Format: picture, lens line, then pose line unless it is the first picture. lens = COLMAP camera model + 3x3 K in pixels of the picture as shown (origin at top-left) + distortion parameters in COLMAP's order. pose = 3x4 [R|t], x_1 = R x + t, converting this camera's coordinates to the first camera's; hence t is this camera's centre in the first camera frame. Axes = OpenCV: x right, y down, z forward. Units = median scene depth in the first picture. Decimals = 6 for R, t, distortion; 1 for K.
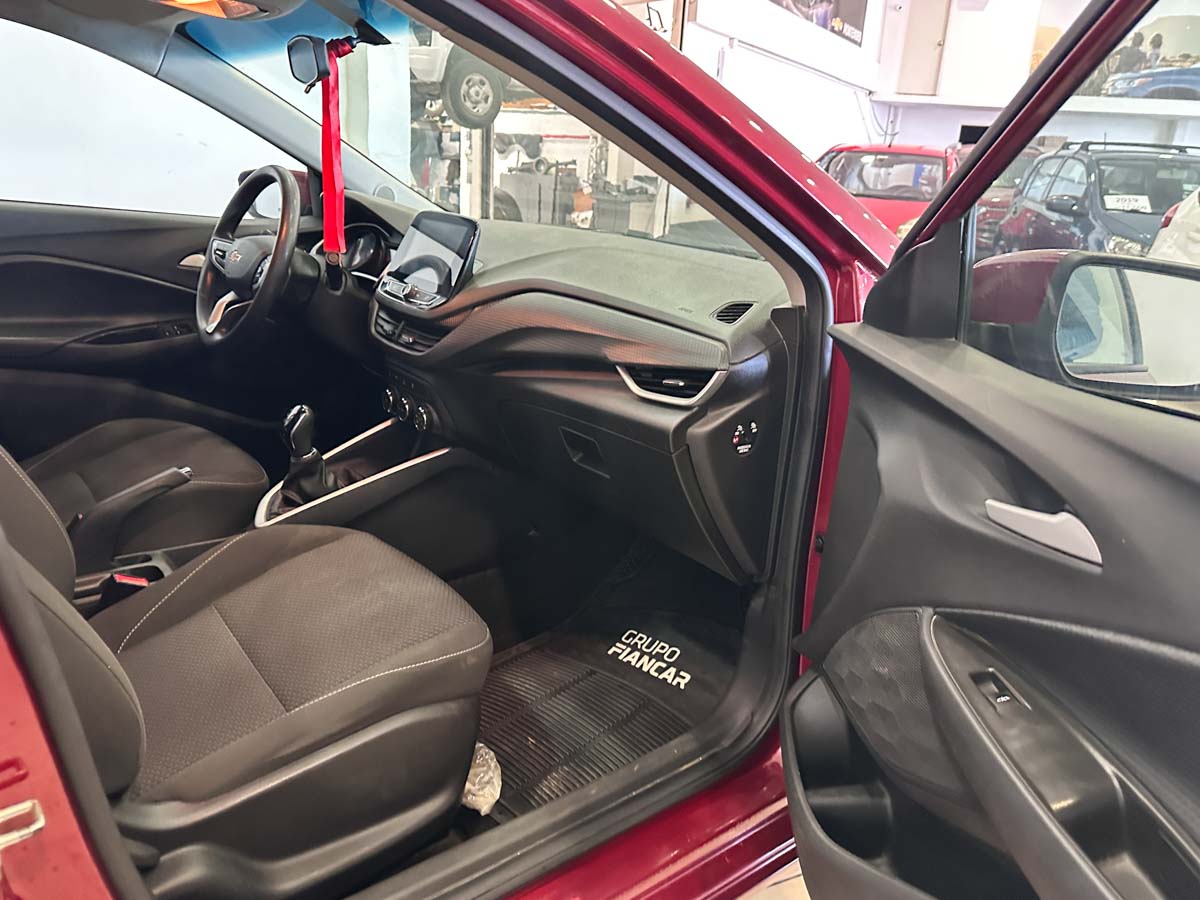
lens RADIAL K [[849.9, 0, 600.0], [0, 849.9, 450.0], [0, 0, 1]] dist [0.103086, -0.131082]
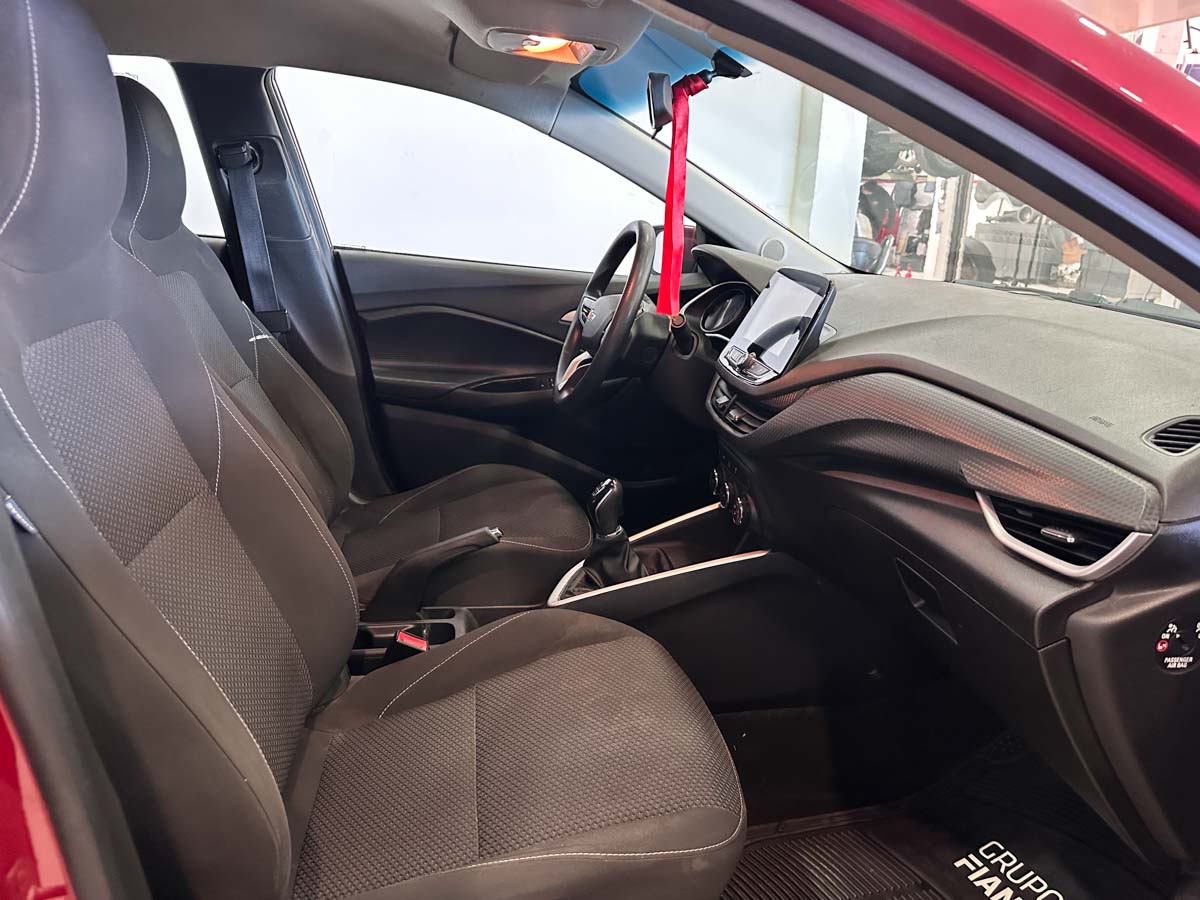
lens RADIAL K [[849.9, 0, 600.0], [0, 849.9, 450.0], [0, 0, 1]] dist [0.103086, -0.131082]
pose [[0.869471, 0.111731, -0.481182, 0.069092], [-0.139264, 0.990016, -0.021761, -0.059346], [0.473946, 0.085932, 0.876351, 0.198018]]
